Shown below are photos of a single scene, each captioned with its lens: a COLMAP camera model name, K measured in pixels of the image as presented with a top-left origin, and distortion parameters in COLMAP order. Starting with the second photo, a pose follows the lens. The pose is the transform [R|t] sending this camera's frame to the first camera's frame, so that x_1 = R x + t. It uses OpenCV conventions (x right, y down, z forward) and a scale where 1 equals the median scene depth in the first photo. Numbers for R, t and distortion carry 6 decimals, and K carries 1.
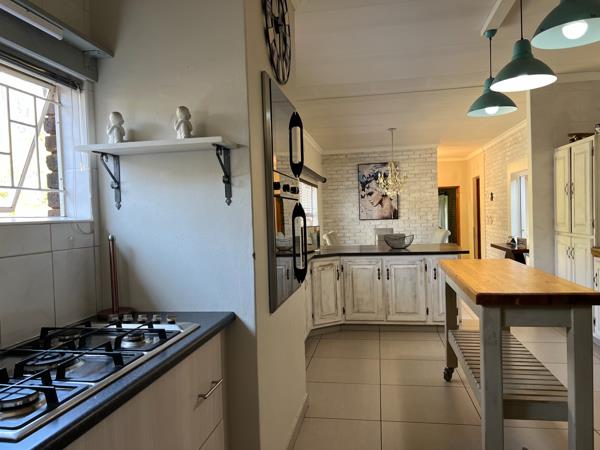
lens RADIAL K [[430.3, 0, 299.6], [0, 430.3, 225.7], [0, 0, 1]] dist [0.009485, 0.001584]
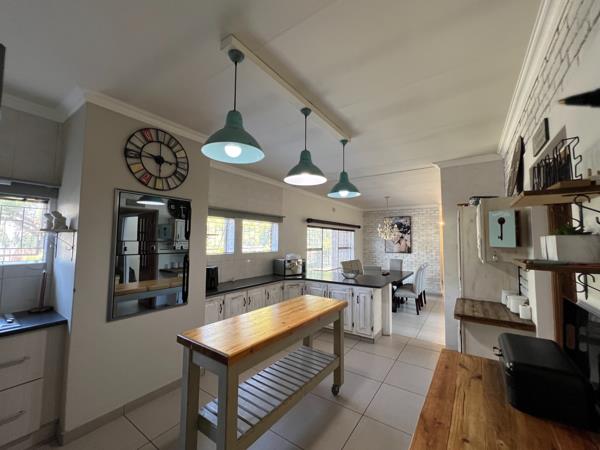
lens RADIAL K [[237.4, 0, 300.9], [0, 237.4, 225.9], [0, 0, 1]] dist [-0.004378, -0.000113]
pose [[0.916676, 0.017749, -0.399237, 0.211151], [-0.050946, 0.996052, -0.072693, -0.032469], [0.396371, 0.086975, 0.913961, 0.076128]]
